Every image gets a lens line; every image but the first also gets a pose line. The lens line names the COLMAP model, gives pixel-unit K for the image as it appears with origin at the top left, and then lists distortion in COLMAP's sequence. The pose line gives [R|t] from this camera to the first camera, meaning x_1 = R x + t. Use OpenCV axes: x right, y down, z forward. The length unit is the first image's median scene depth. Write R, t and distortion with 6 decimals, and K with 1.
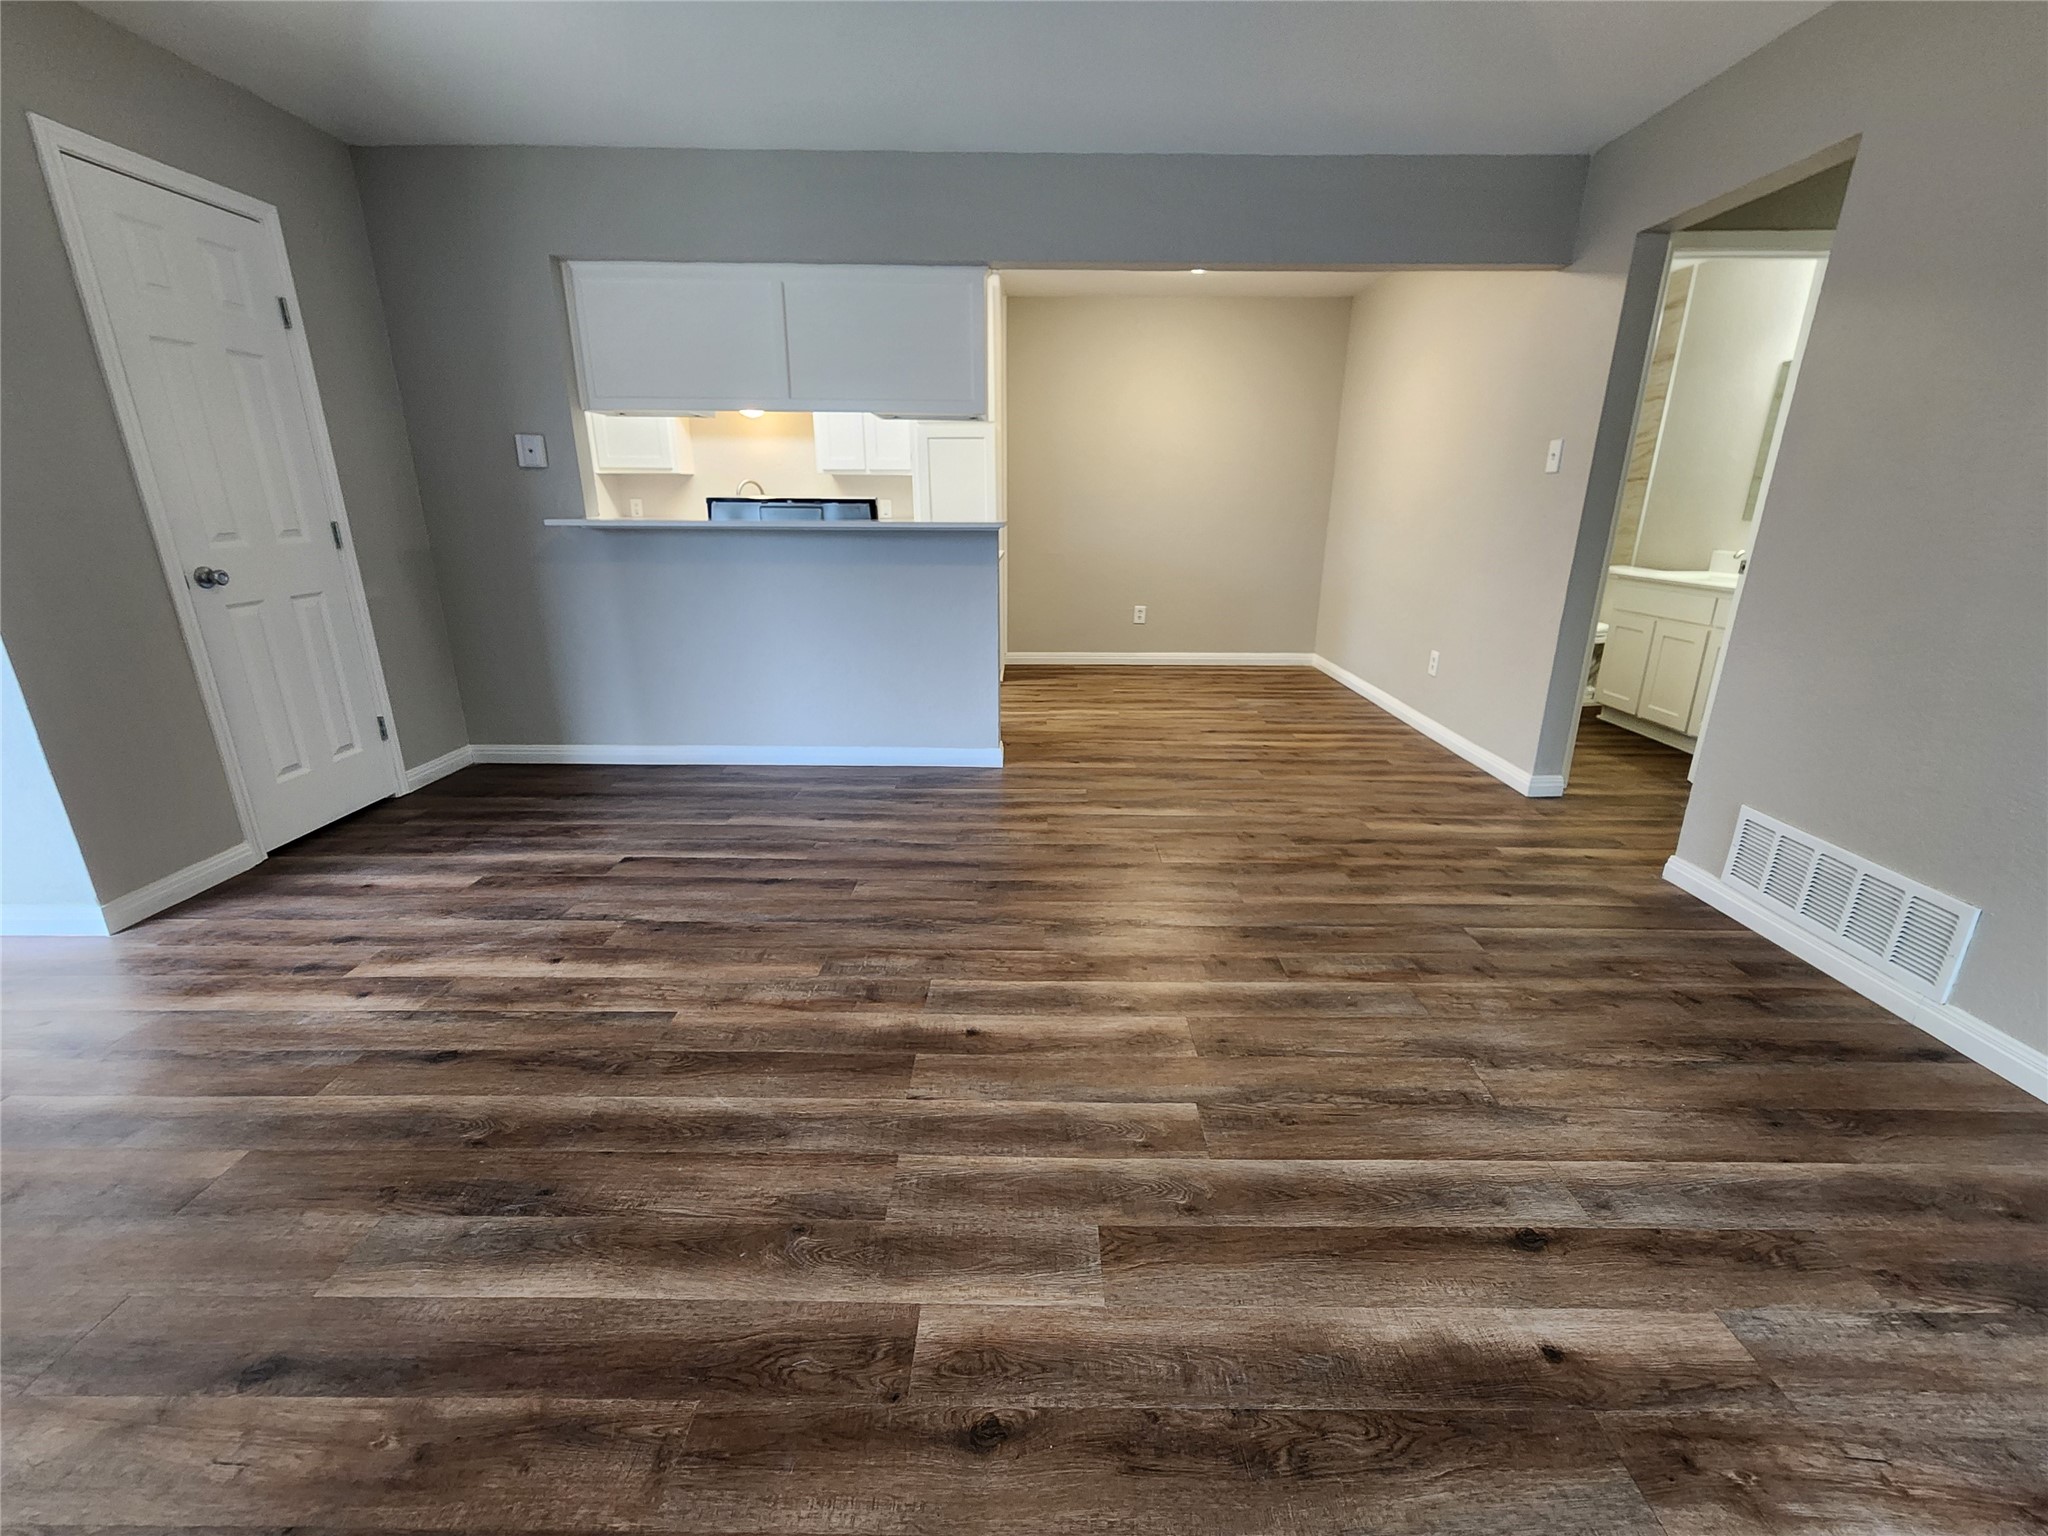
lens RADIAL K [[844.1, 0, 1031.3], [0, 844.1, 771.0], [0, 0, 1]] dist [0.000162, 0.000179]
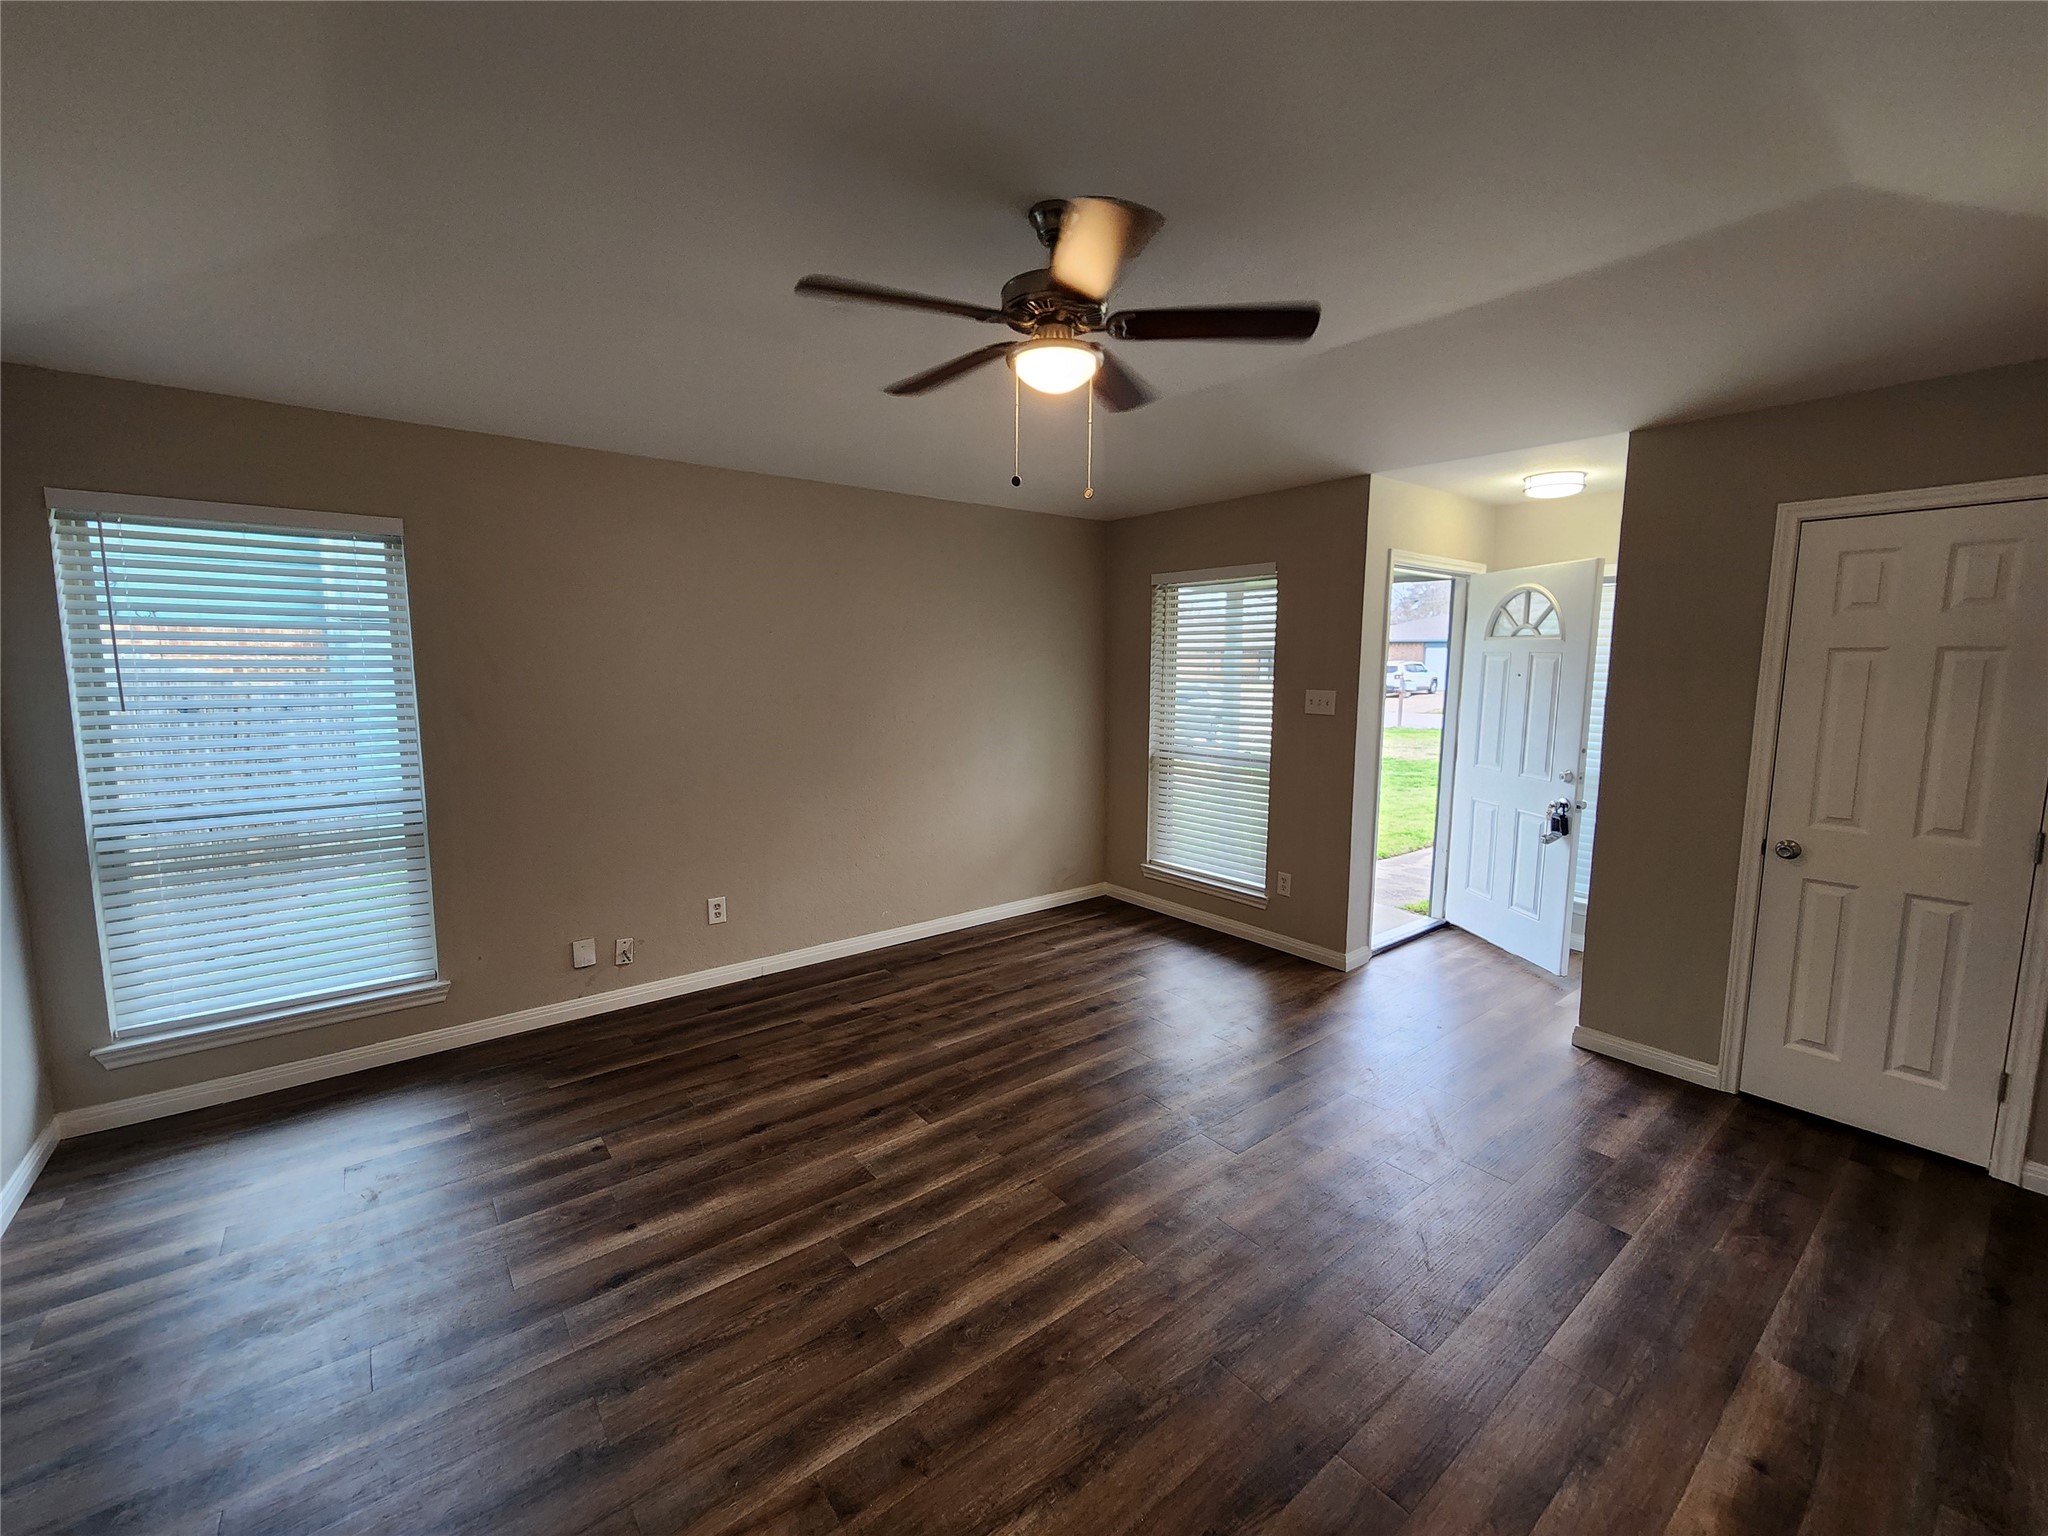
lens RADIAL K [[844.1, 0, 1031.3], [0, 844.1, 771.0], [0, 0, 1]] dist [0.000162, 0.000179]
pose [[-0.778940, 0.075487, -0.622538, 0.585651], [-0.202441, 0.909309, 0.363560, -0.646278], [0.593523, 0.409218, -0.693015, 1.397565]]
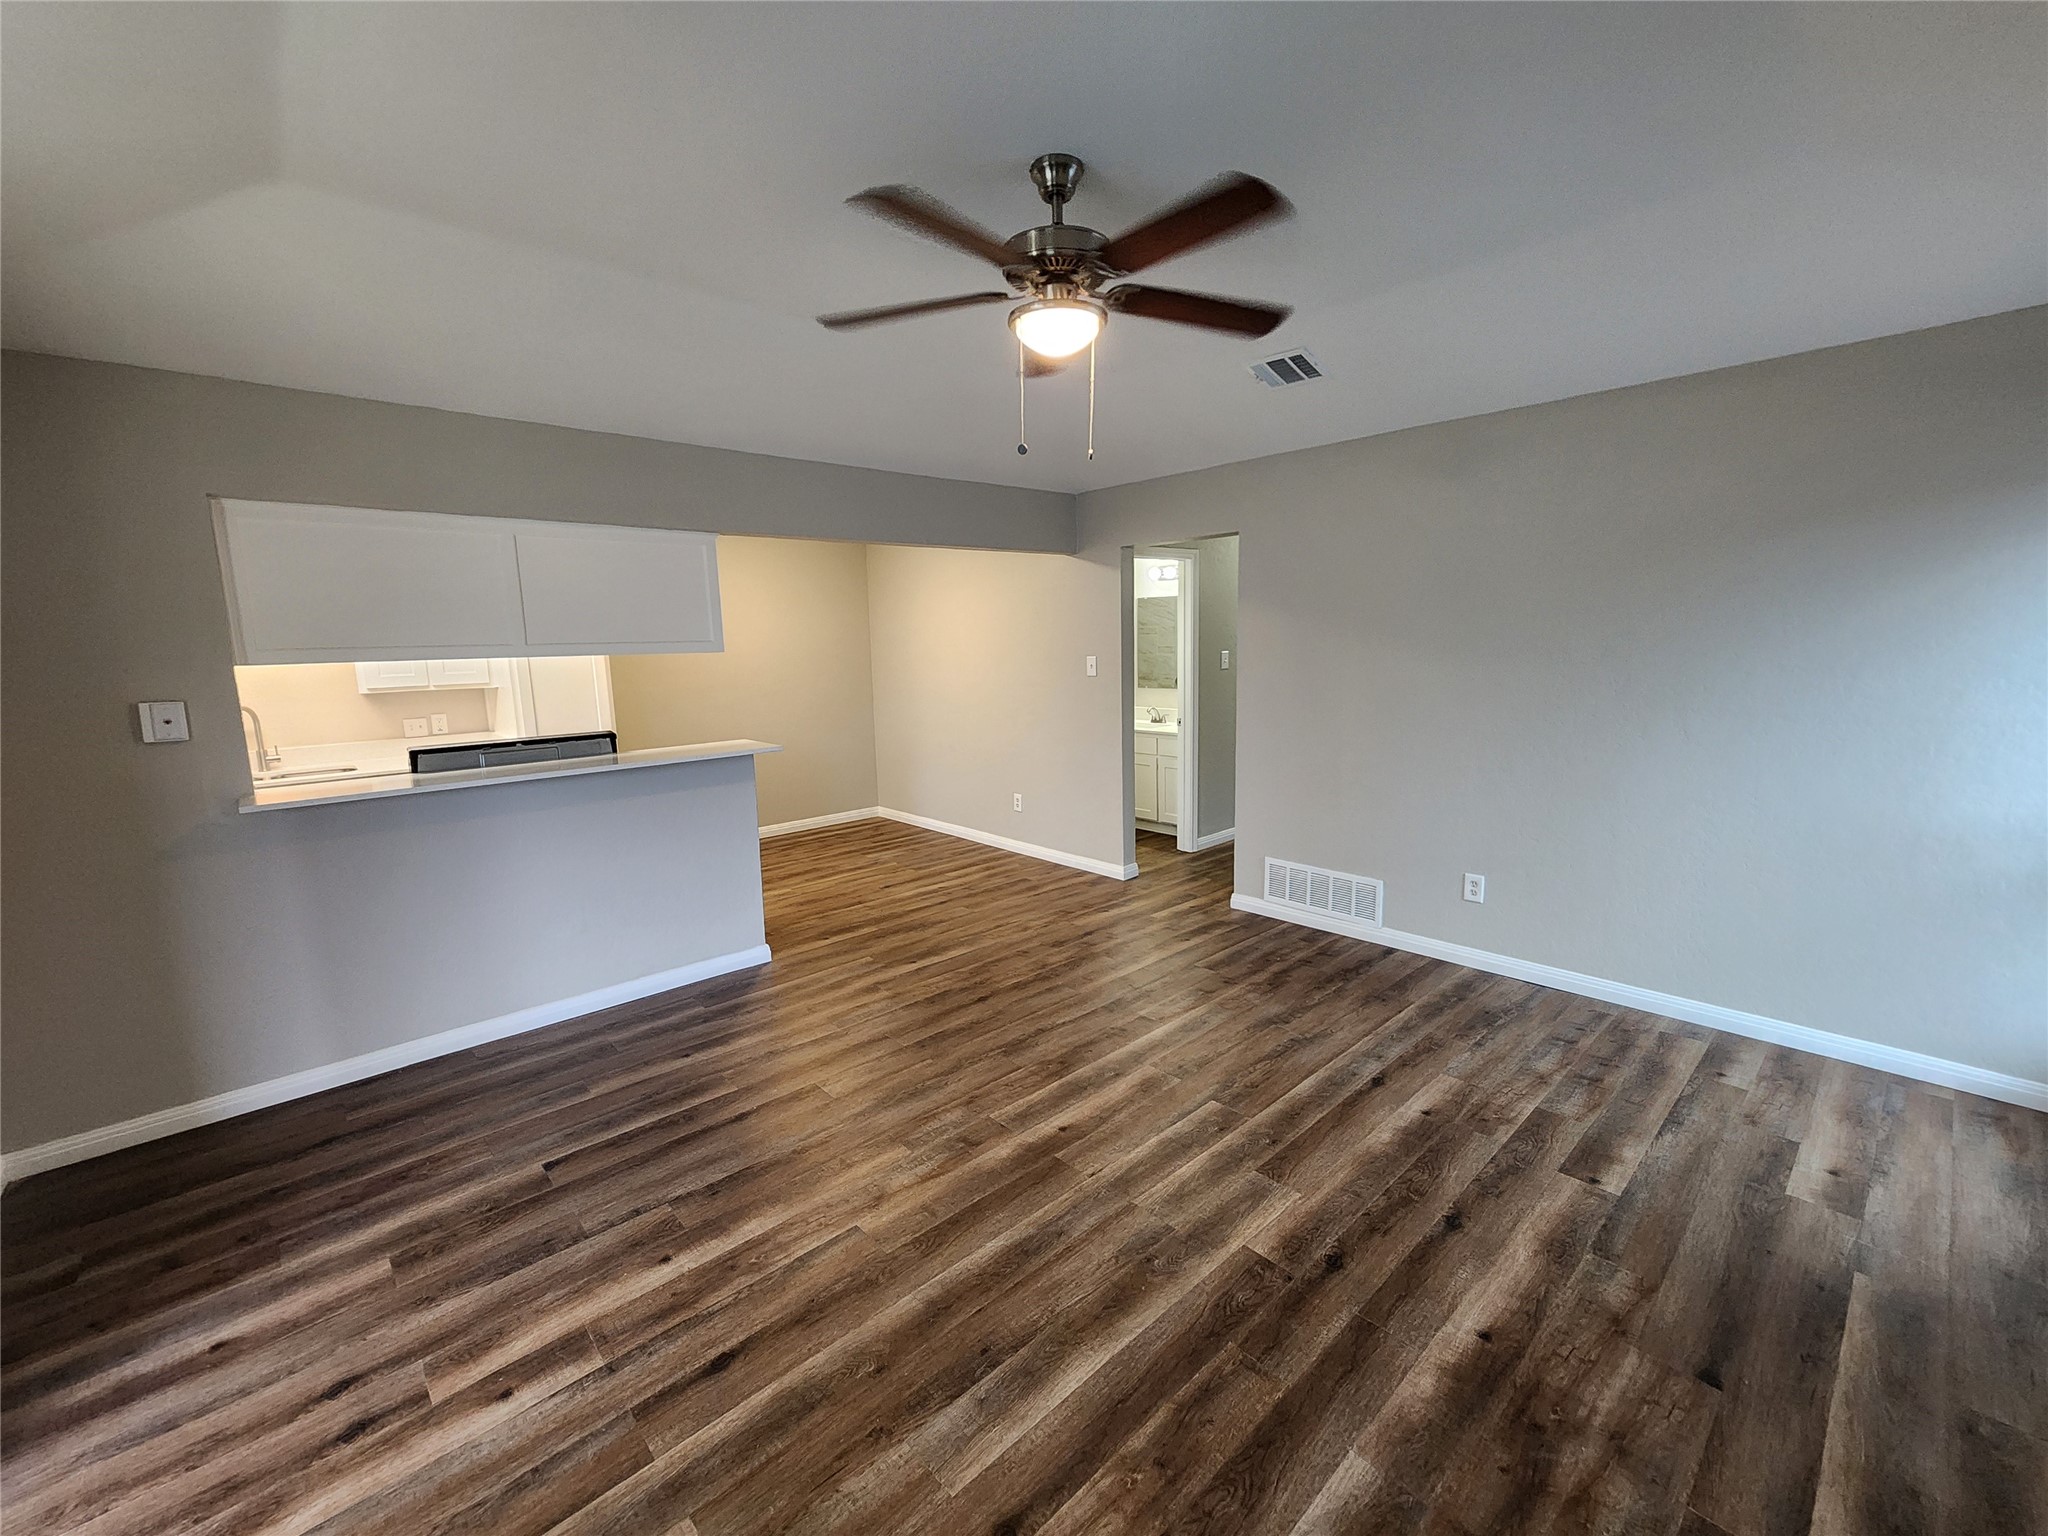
lens RADIAL K [[844.1, 0, 1031.3], [0, 844.1, 771.0], [0, 0, 1]] dist [0.000162, 0.000179]
pose [[0.733554, -0.130930, 0.666900, -0.864909], [0.235936, 0.969300, -0.069218, -0.157373], [-0.637364, 0.208121, 0.741925, -0.100195]]
